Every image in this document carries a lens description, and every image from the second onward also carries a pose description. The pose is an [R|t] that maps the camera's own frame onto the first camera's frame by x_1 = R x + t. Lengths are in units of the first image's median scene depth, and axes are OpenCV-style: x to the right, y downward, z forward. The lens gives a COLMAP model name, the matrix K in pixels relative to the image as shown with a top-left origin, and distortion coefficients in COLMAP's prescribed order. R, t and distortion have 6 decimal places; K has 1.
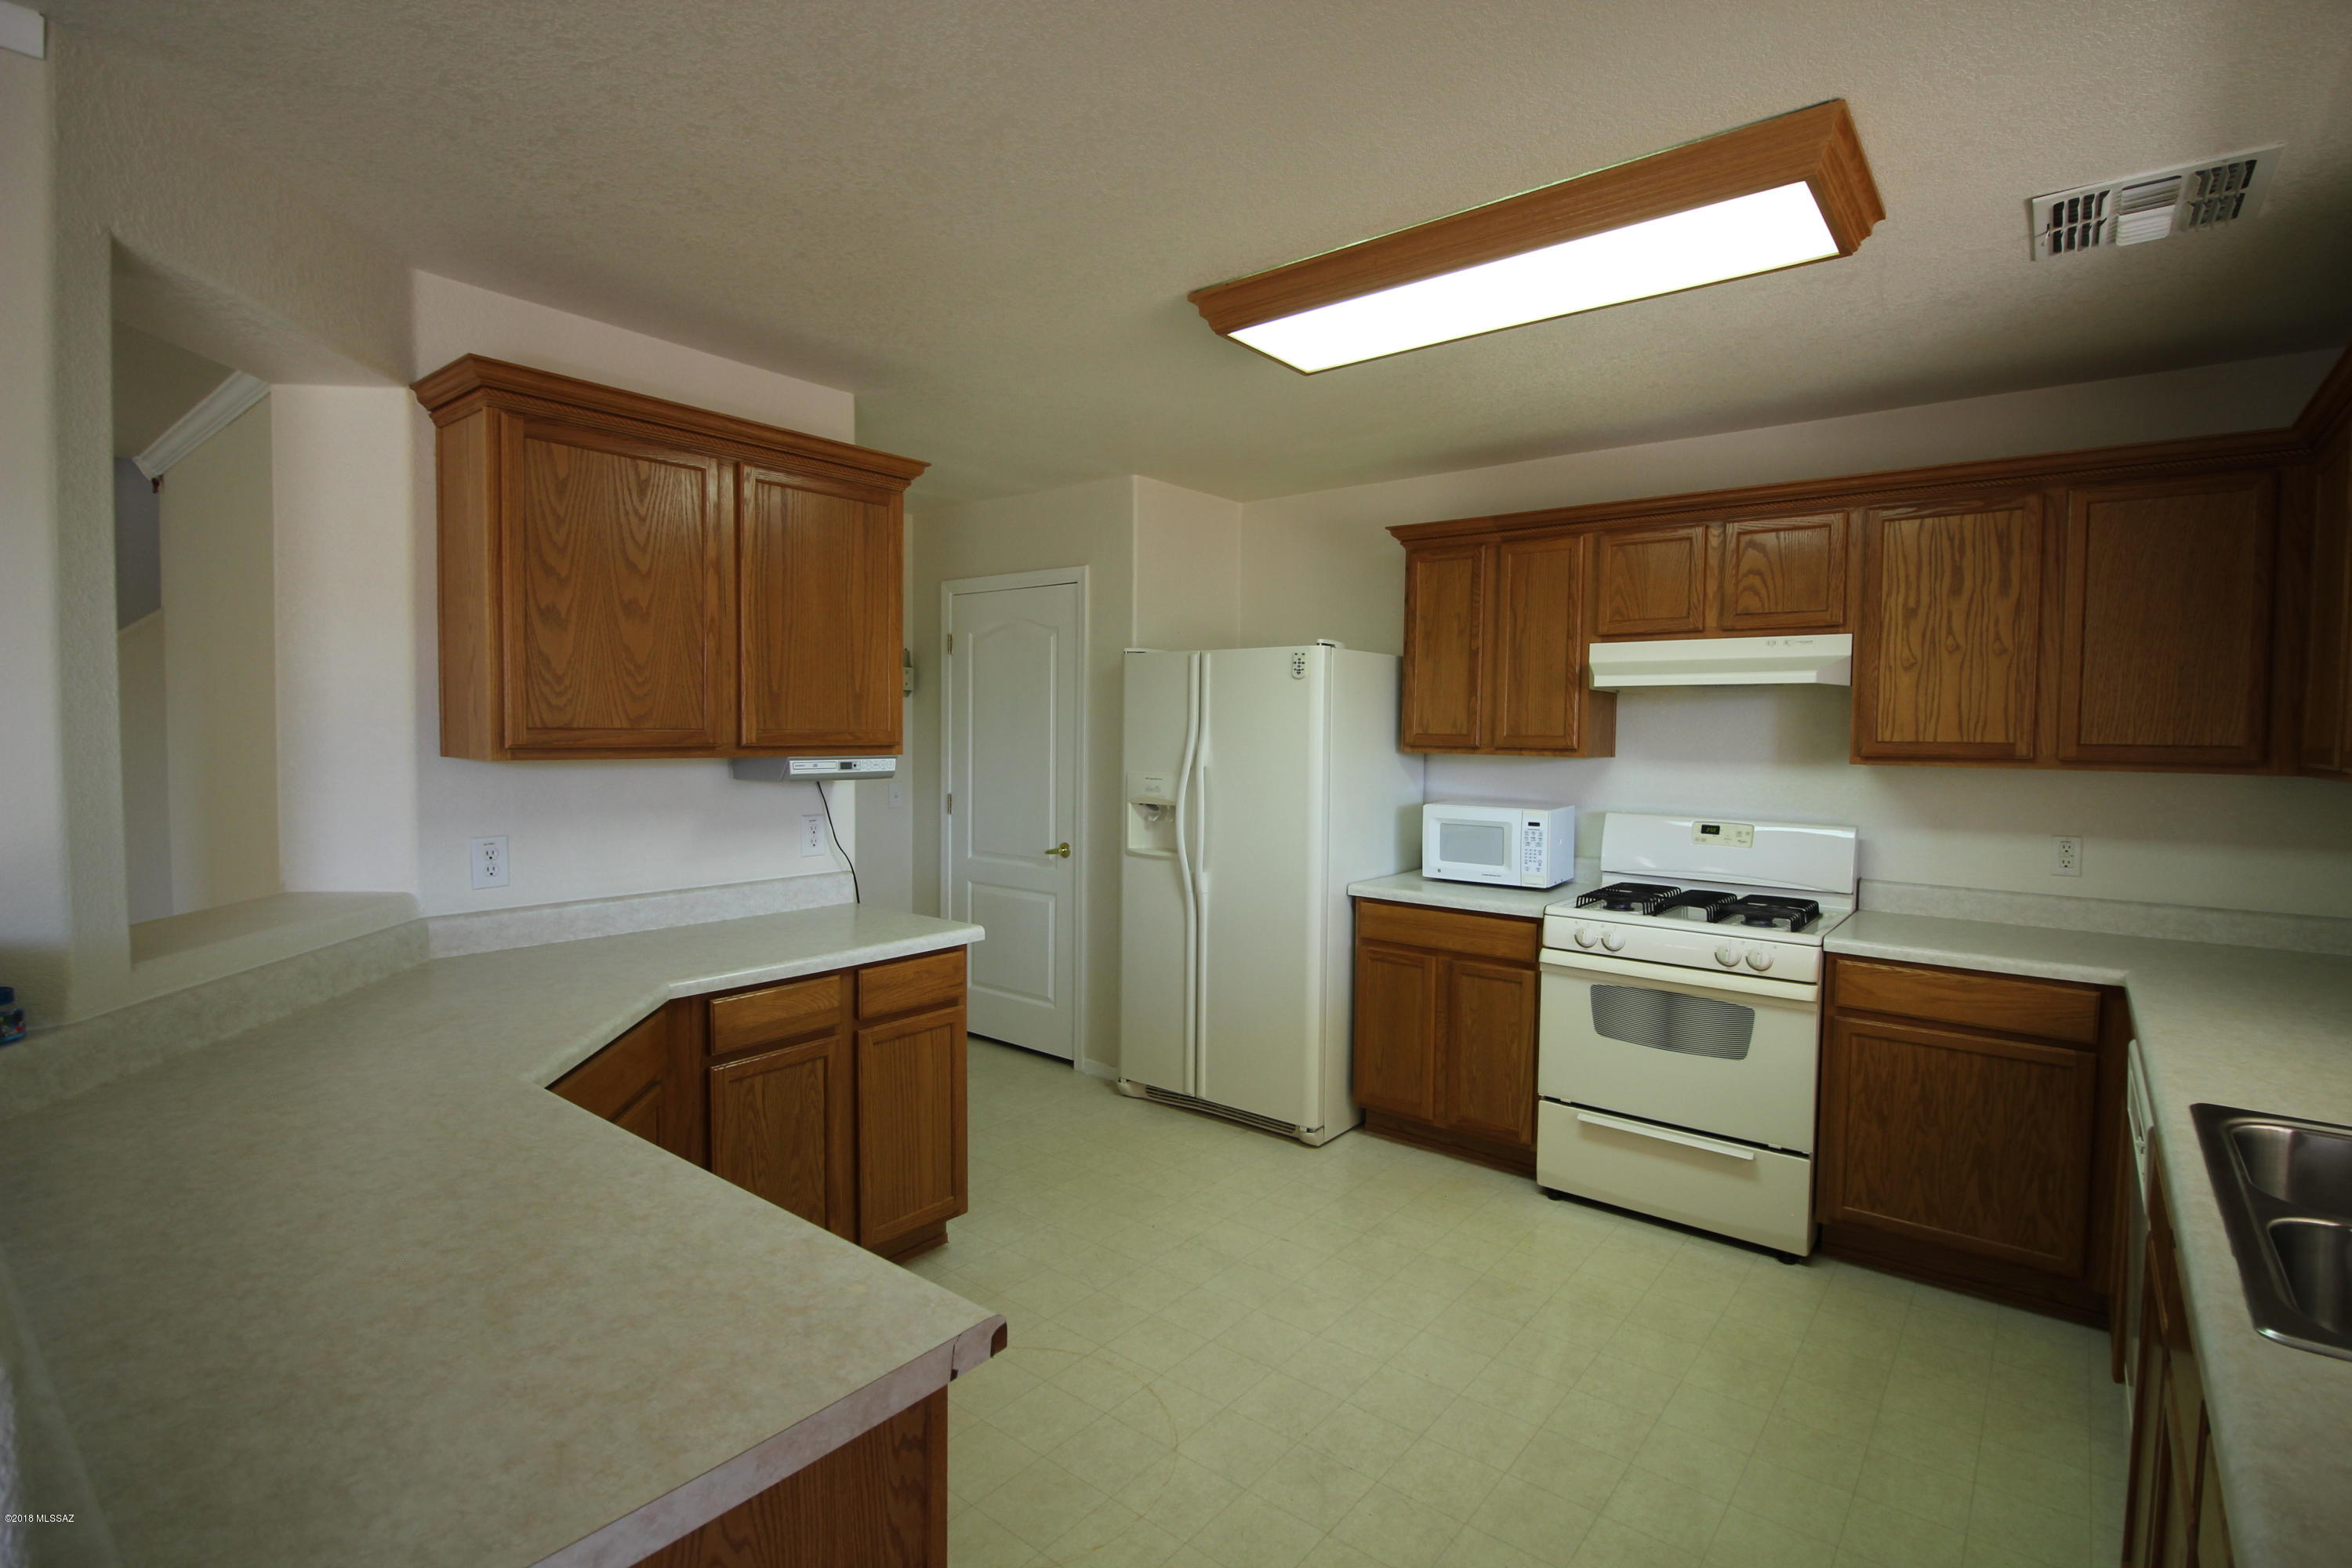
lens RADIAL K [[1101.8, 0, 1194.6], [0, 1101.8, 776.7], [0, 0, 1]] dist [0.000251, -0.012674]
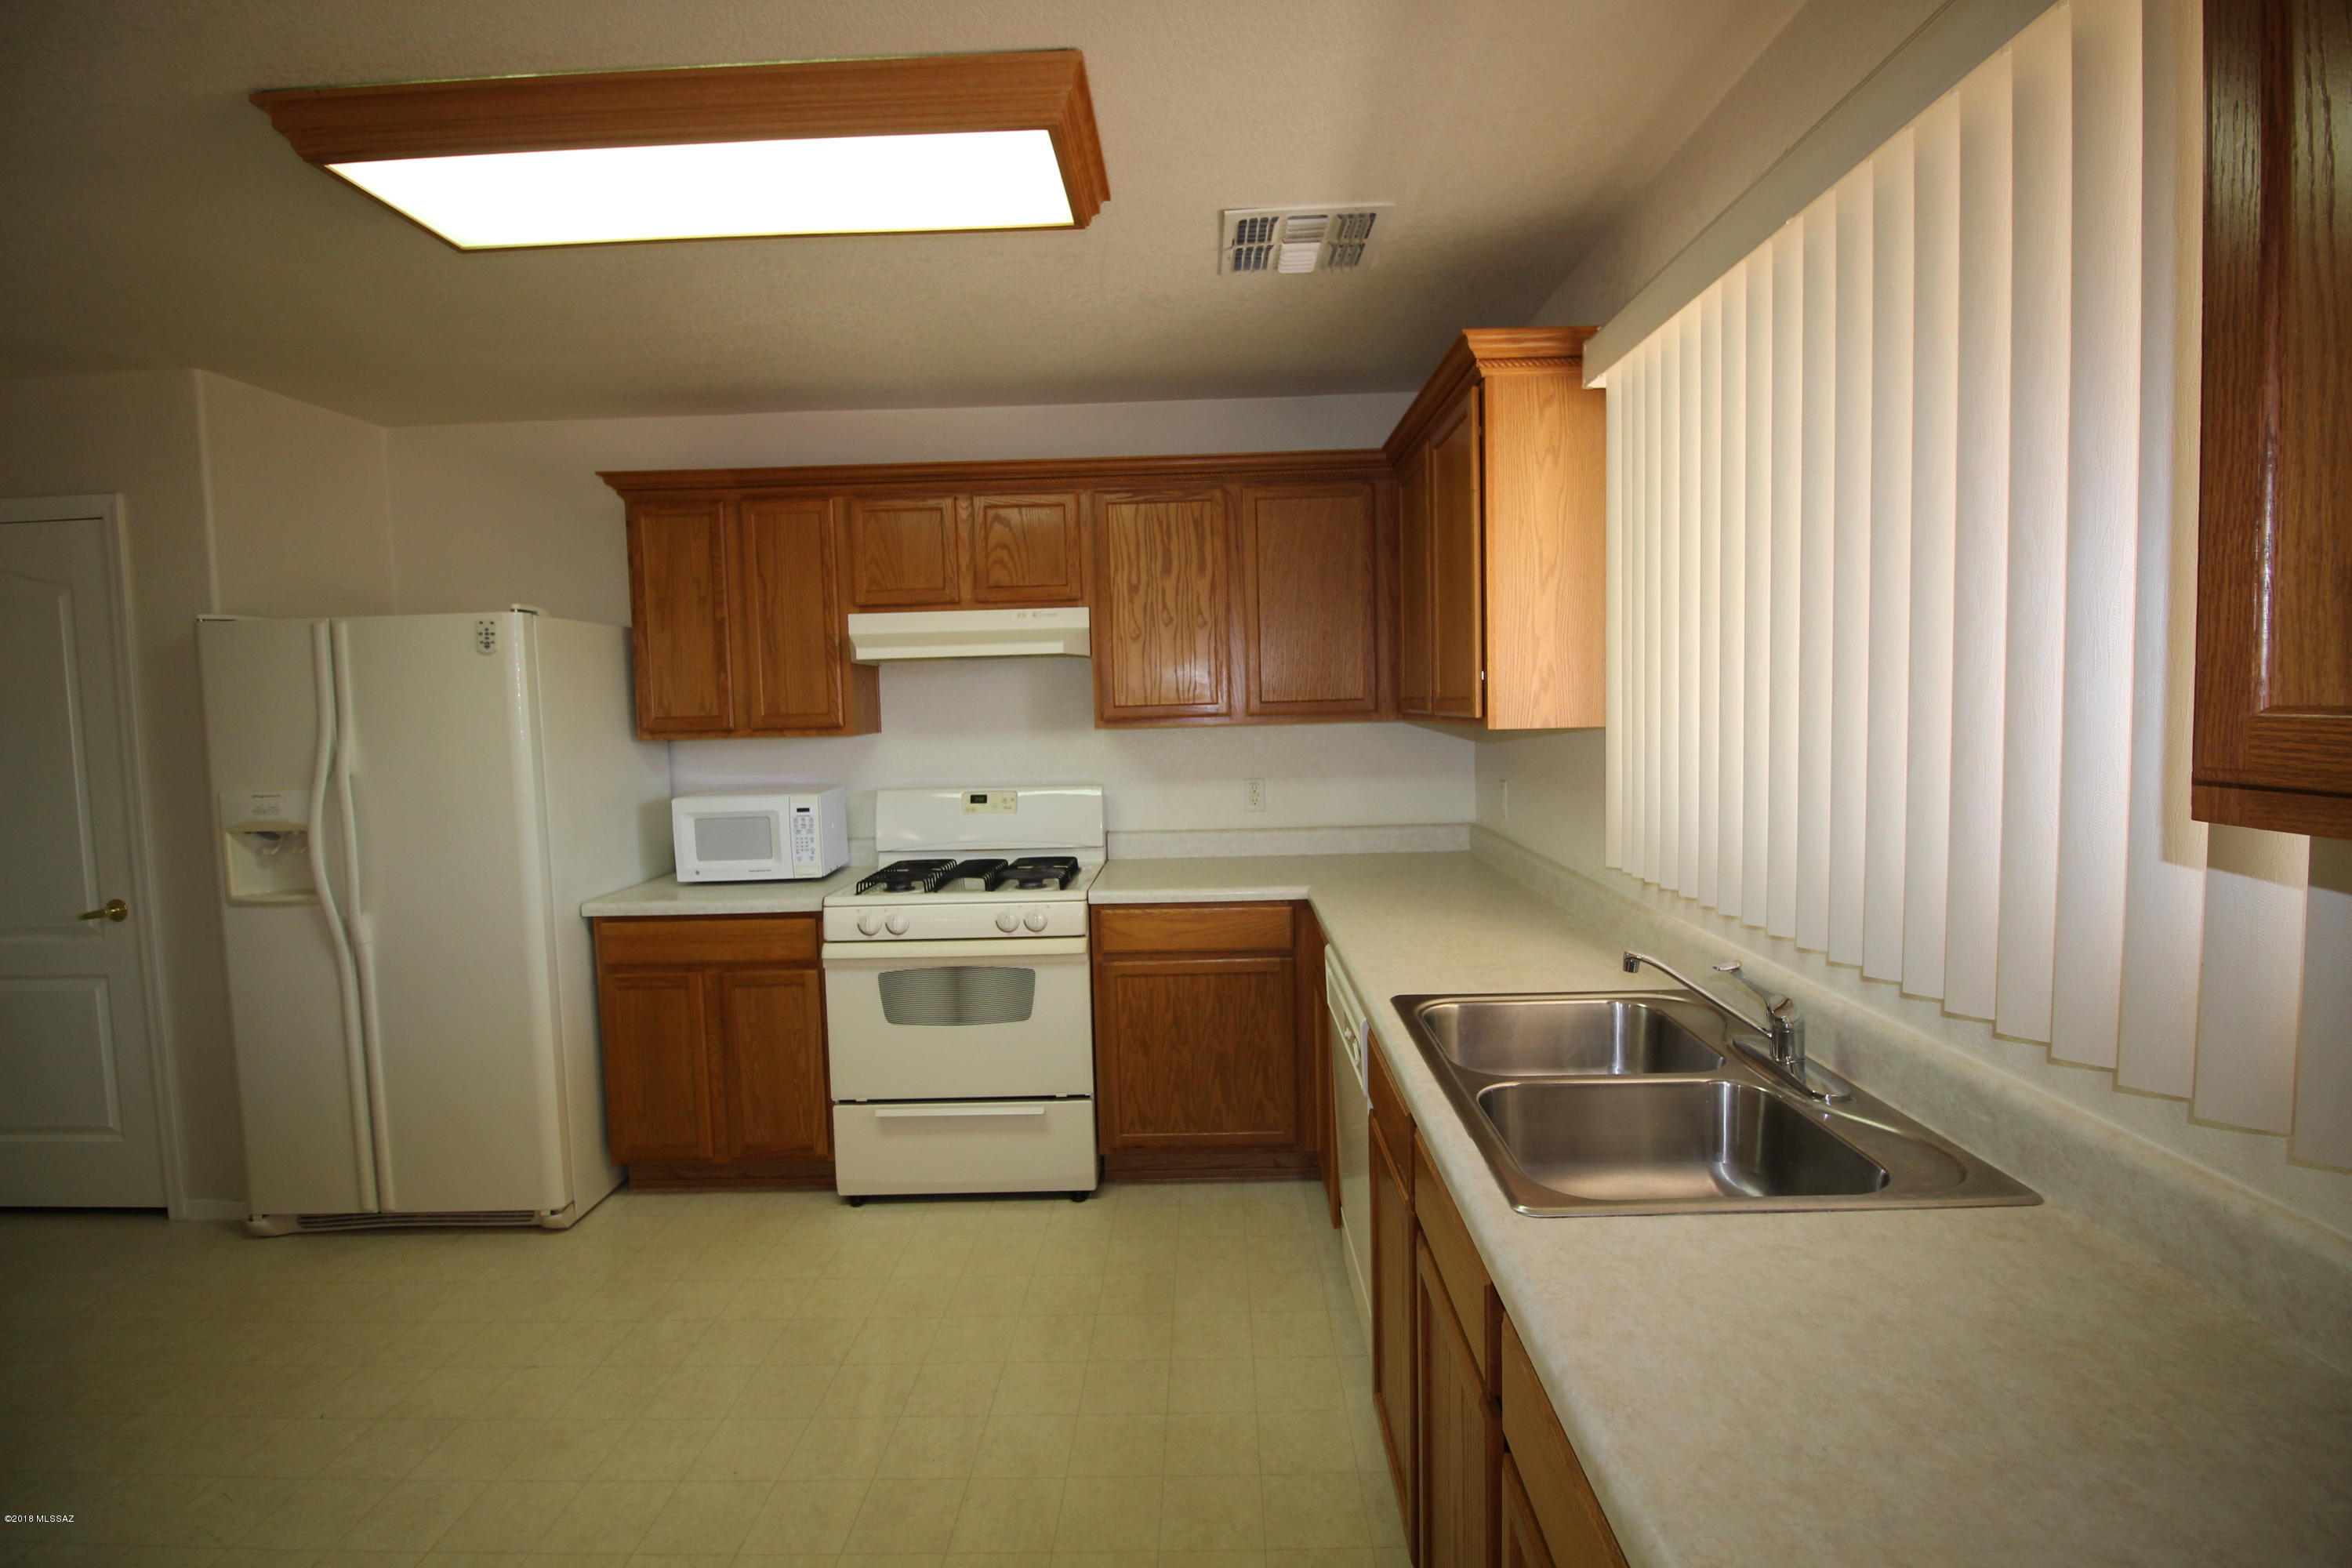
lens RADIAL K [[1085.3, 0, 1192.3], [0, 1085.3, 774.1], [0, 0, 1]] dist [0.000228, -0.013286]
pose [[0.790756, -0.074865, 0.607536, 0.017812], [0.063462, 0.997171, 0.040278, -0.003062], [-0.608833, 0.006705, 0.793270, 0.089427]]
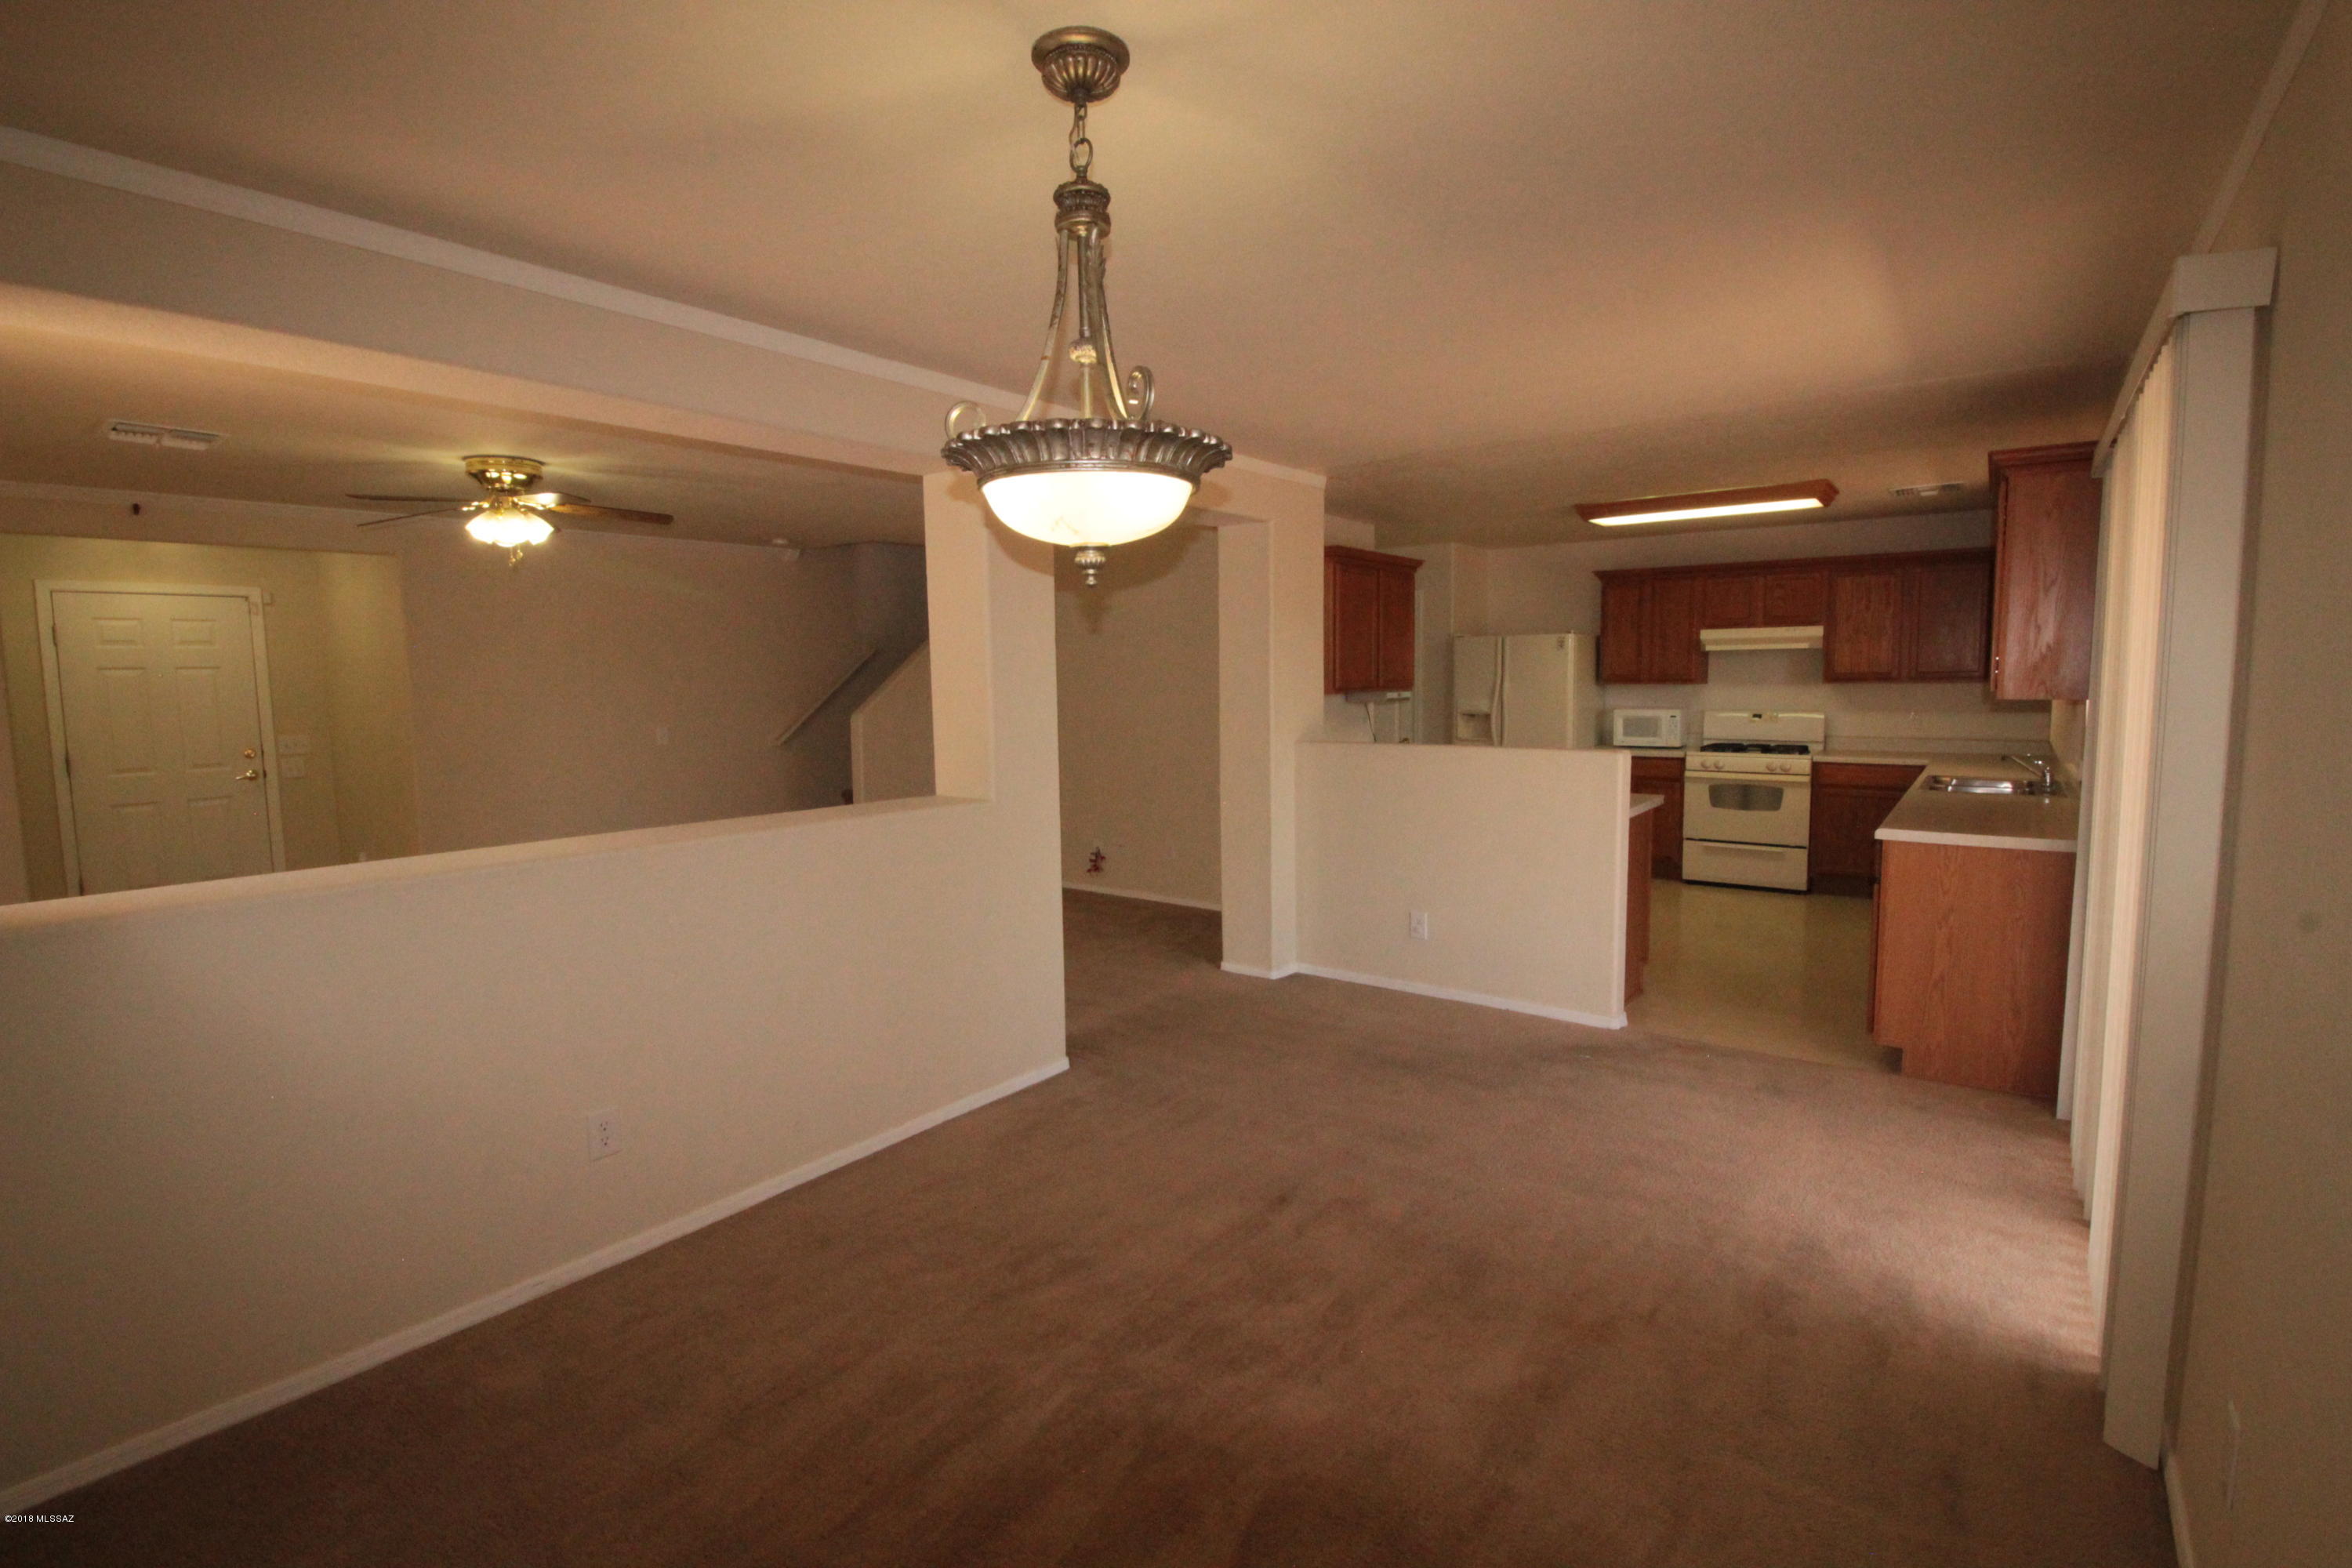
lens RADIAL K [[1085.3, 0, 1192.3], [0, 1085.3, 774.1], [0, 0, 1]] dist [0.000228, -0.013286]
pose [[0.999238, -0.028570, 0.026579, -0.734617], [0.027282, 0.998492, 0.047645, 0.032334], [-0.027900, -0.046883, 0.998511, -1.151107]]
